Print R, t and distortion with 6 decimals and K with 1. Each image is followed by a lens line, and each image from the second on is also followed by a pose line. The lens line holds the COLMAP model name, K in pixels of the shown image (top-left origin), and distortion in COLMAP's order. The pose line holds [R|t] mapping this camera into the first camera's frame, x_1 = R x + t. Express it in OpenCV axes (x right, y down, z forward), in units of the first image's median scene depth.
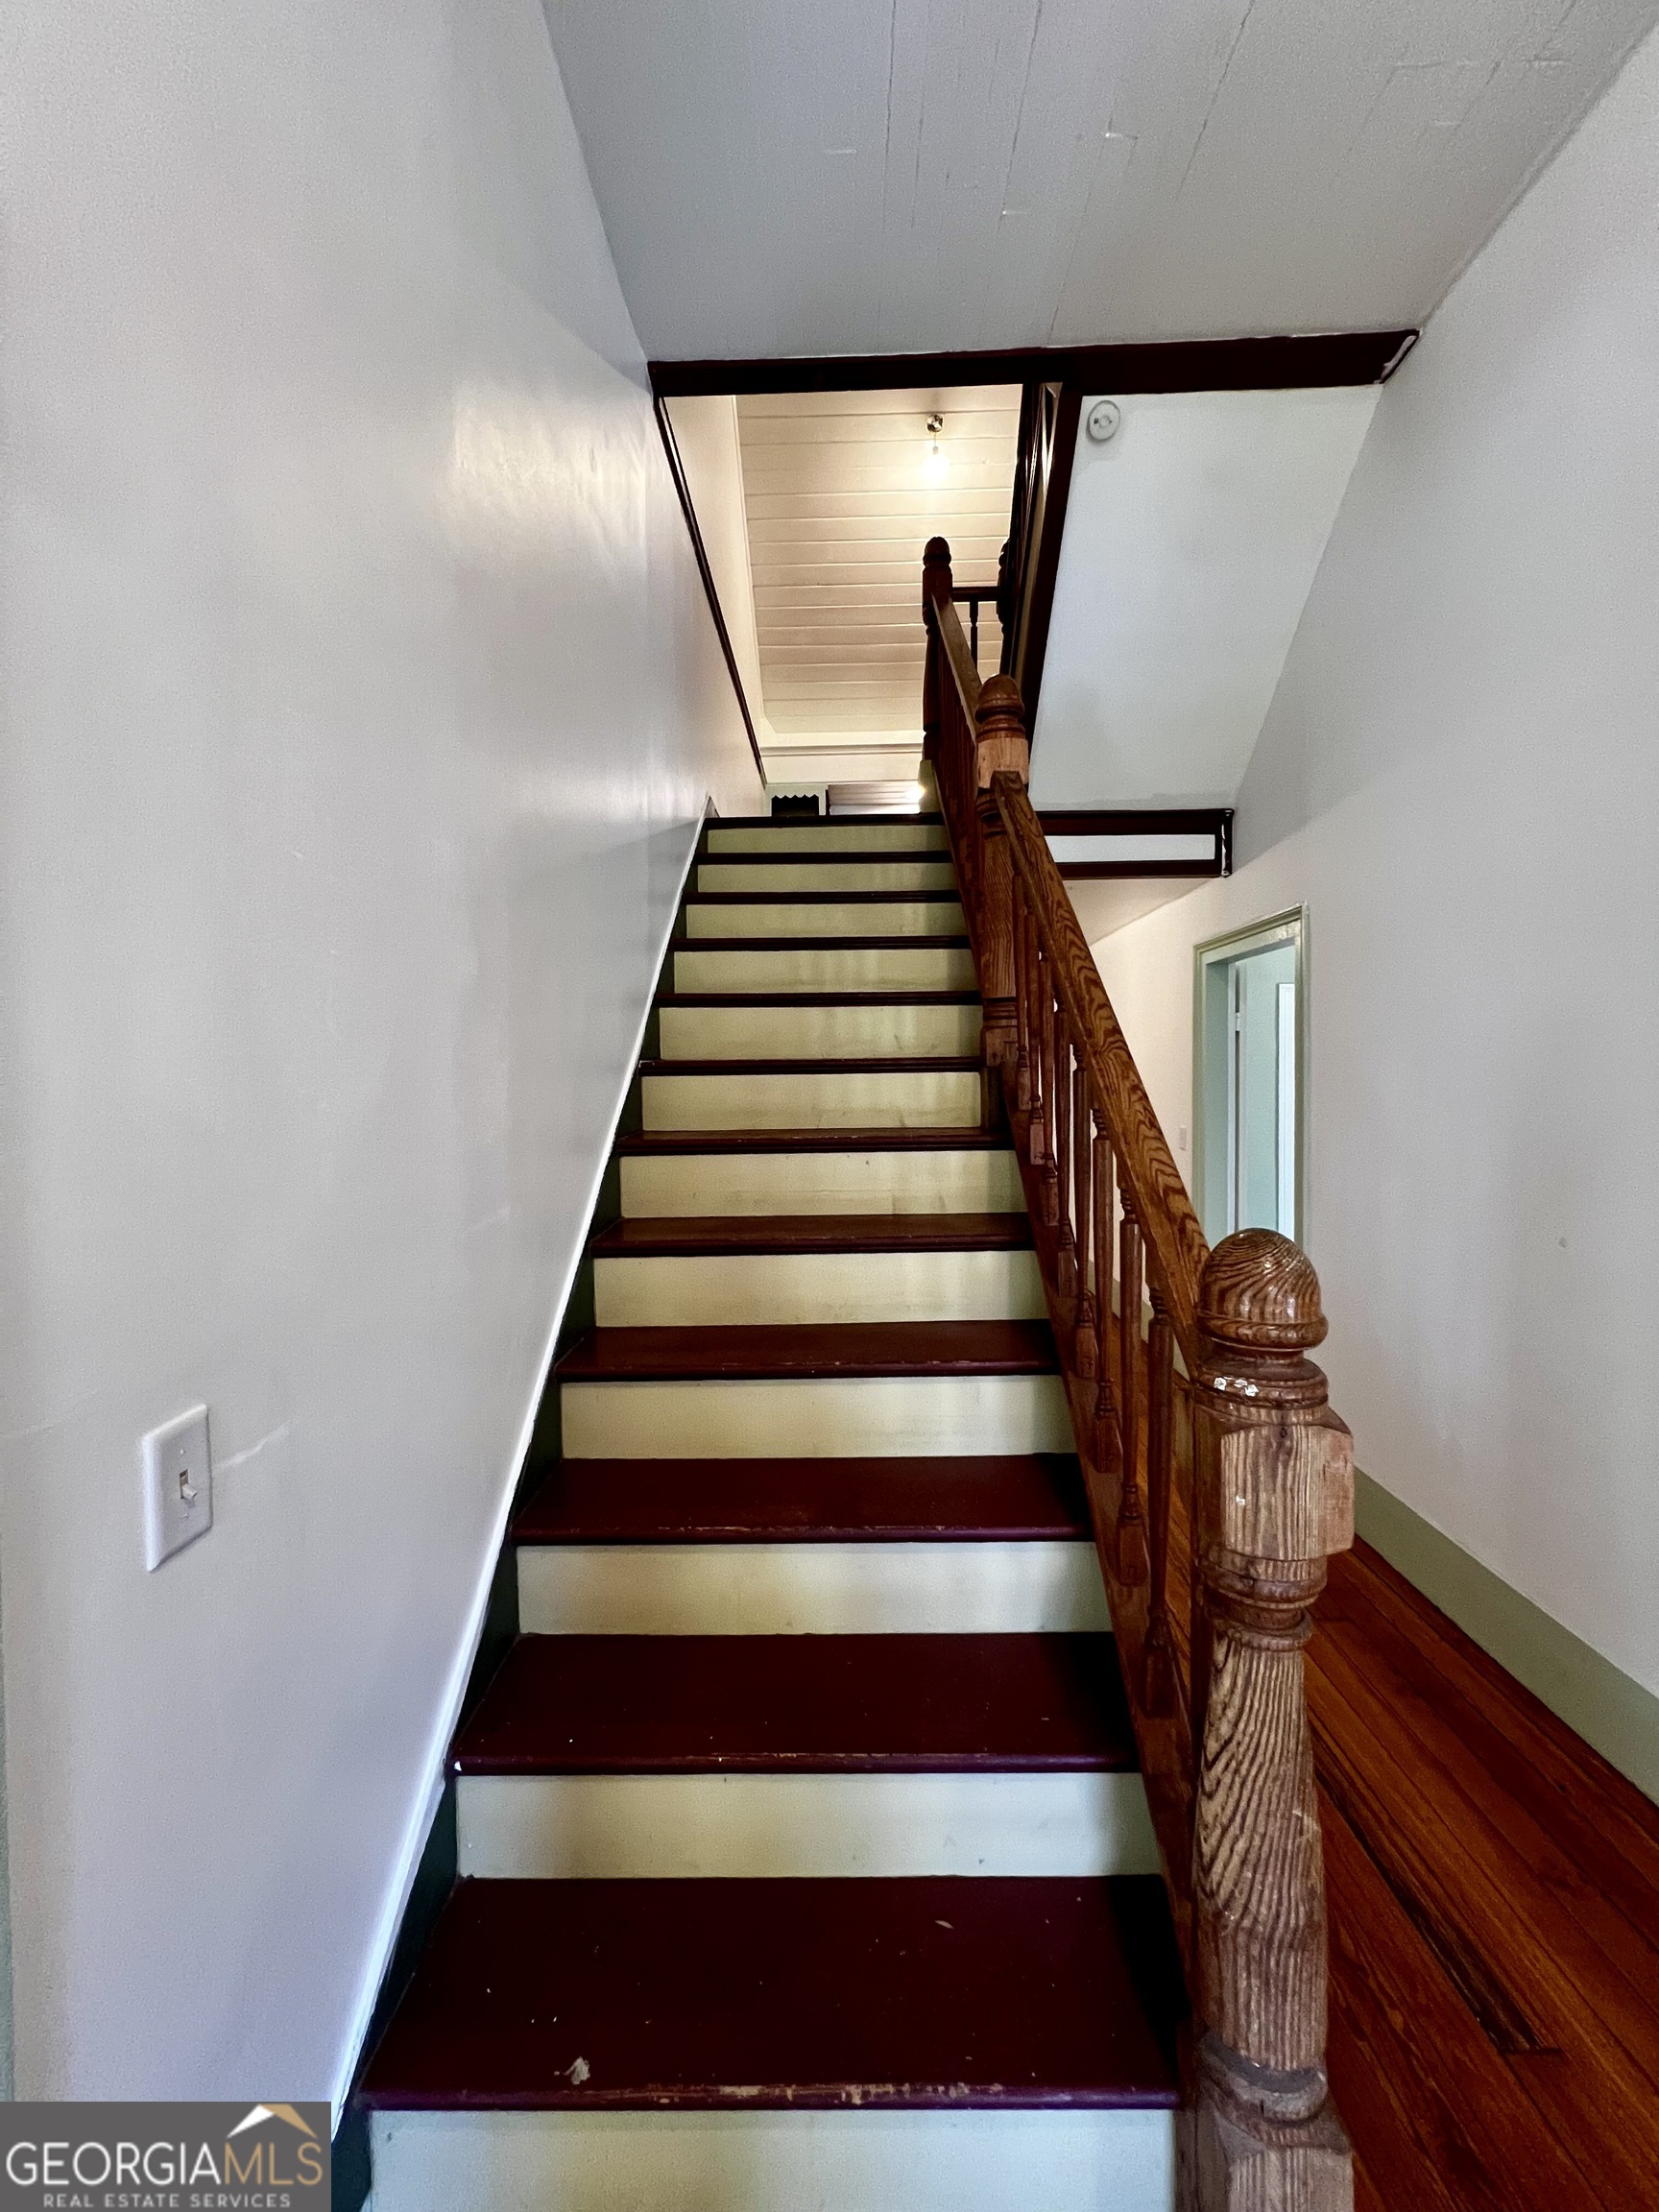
lens RADIAL K [[887.5, 0, 833.8], [0, 887.5, 1100.2], [0, 0, 1]] dist [-0.002538, 0.001131]
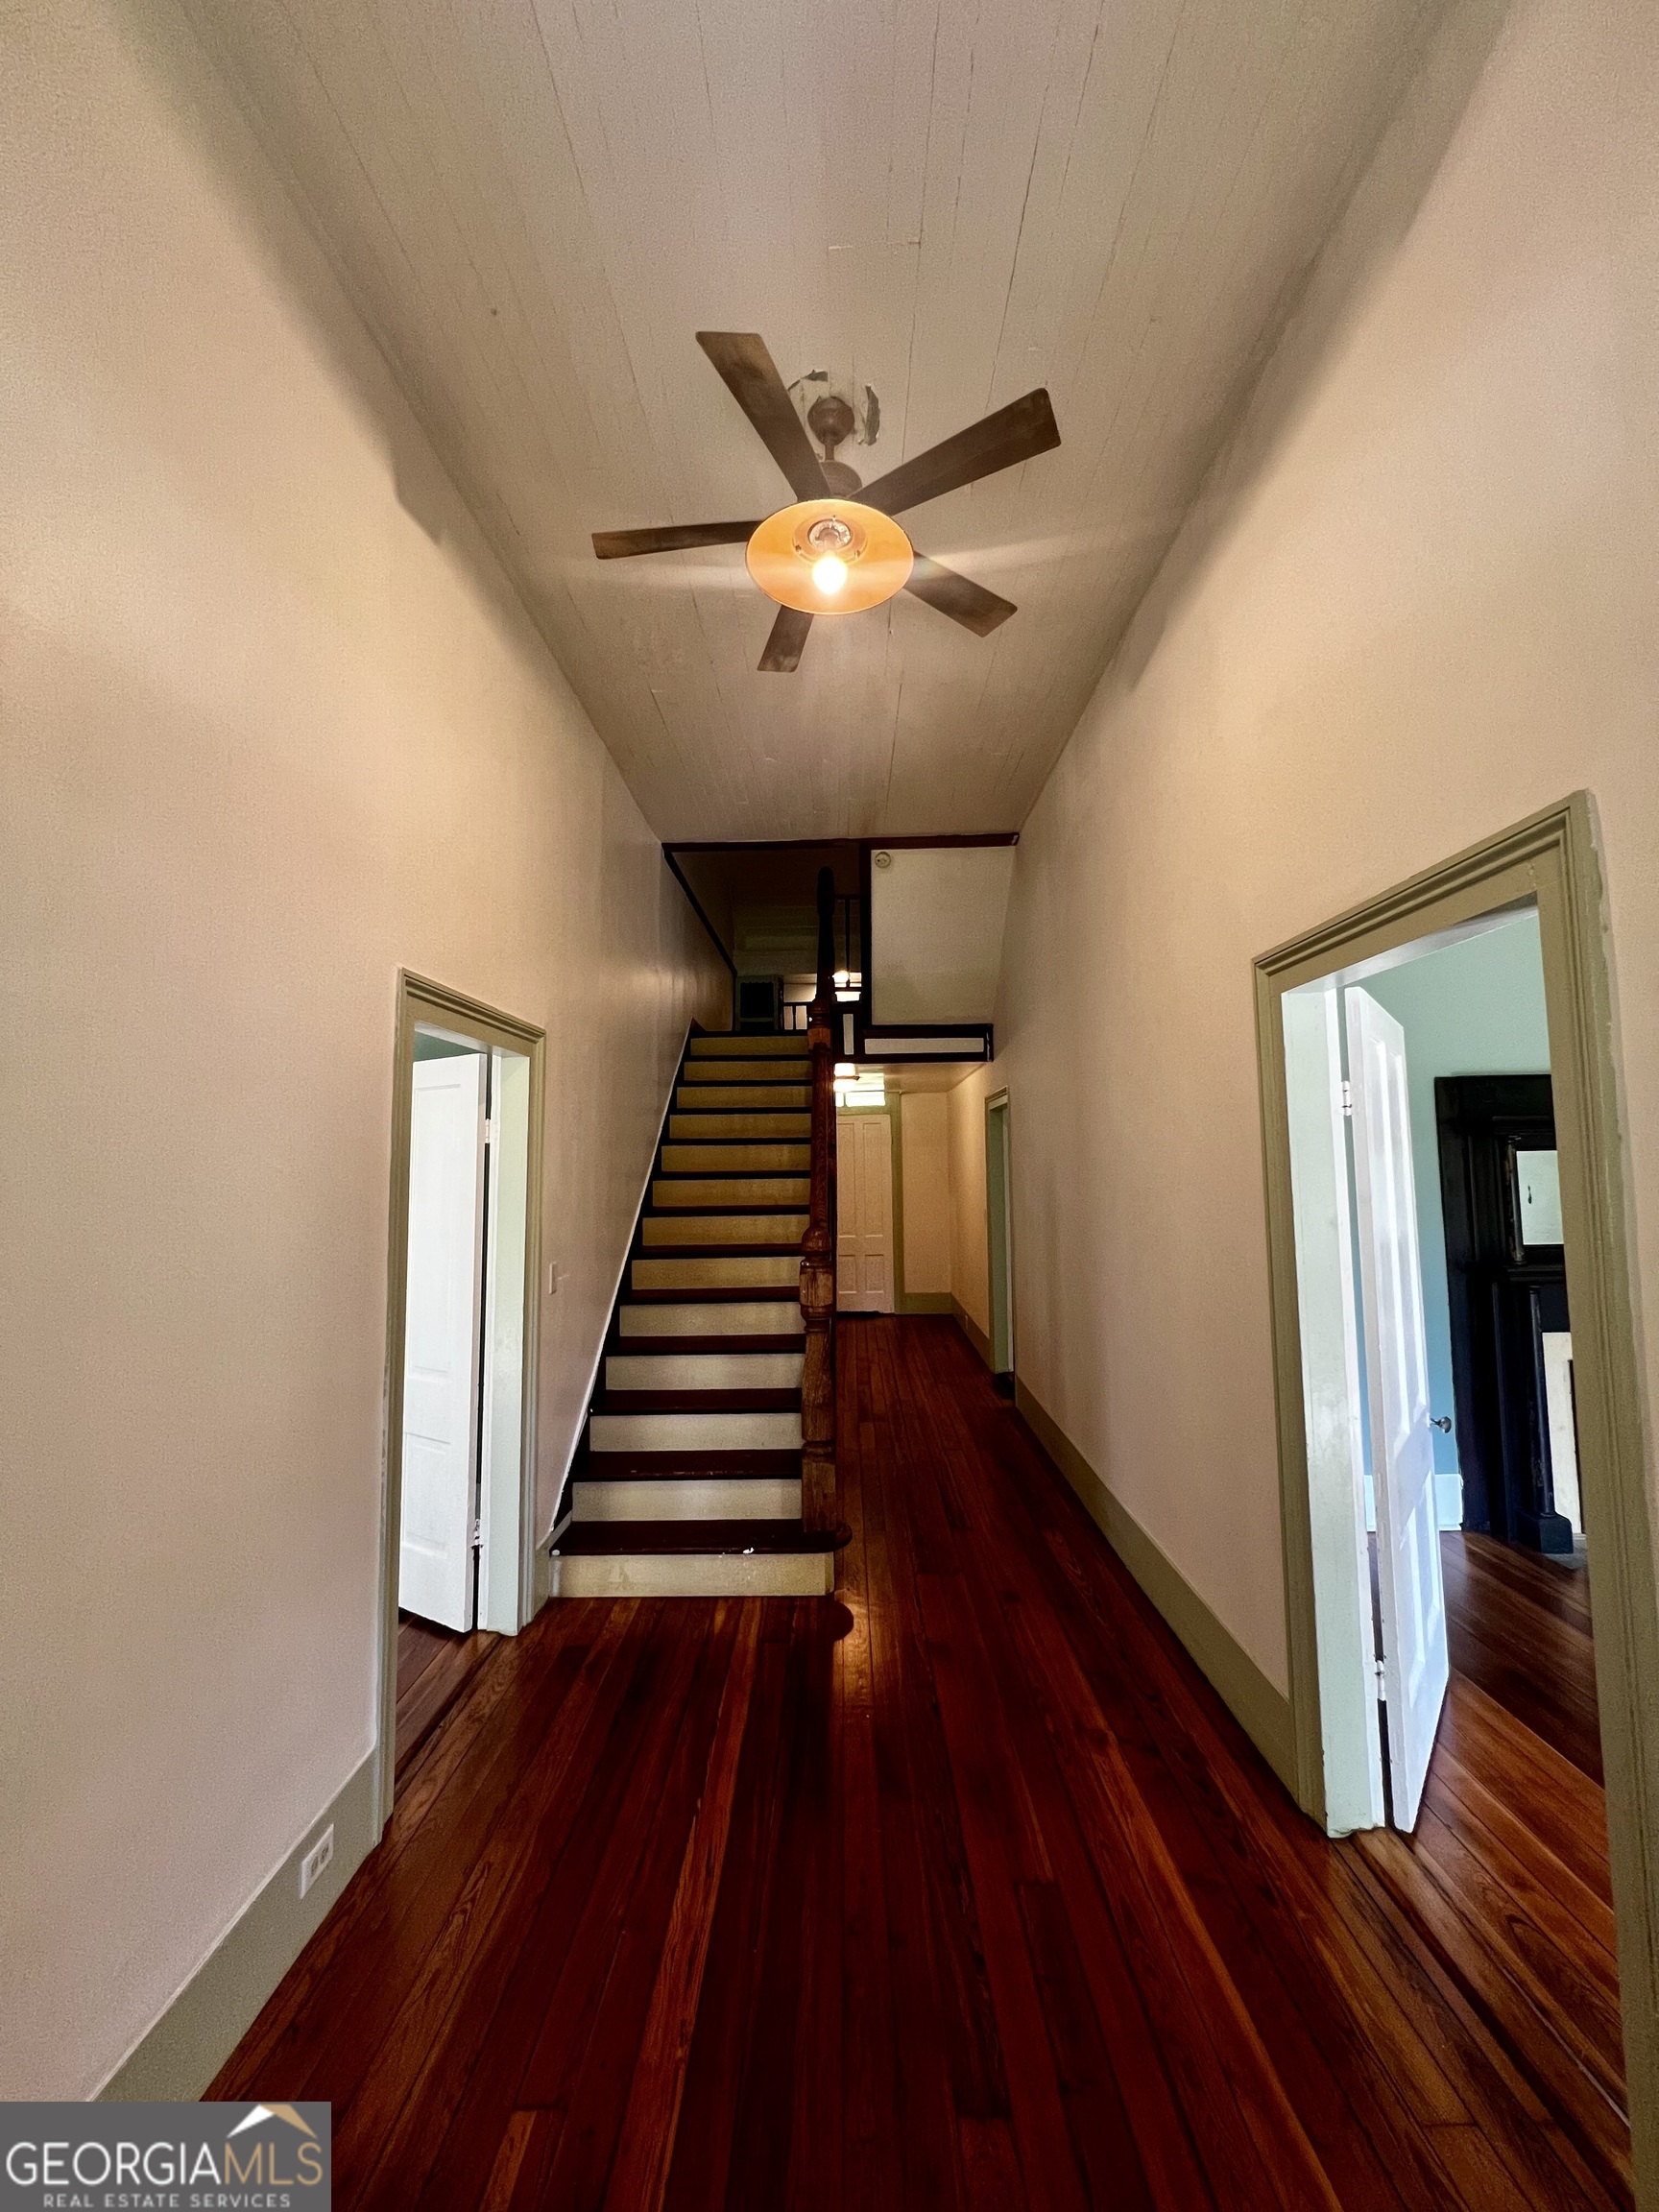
lens RADIAL K [[887.5, 0, 819.7], [0, 887.5, 1098.4], [0, 0, 1]] dist [-0.002538, 0.001131]
pose [[0.999778, -0.002091, -0.020971, 0.204246], [-0.000129, 0.994437, -0.105337, 0.001500], [0.021075, 0.105317, 0.994215, -1.010265]]
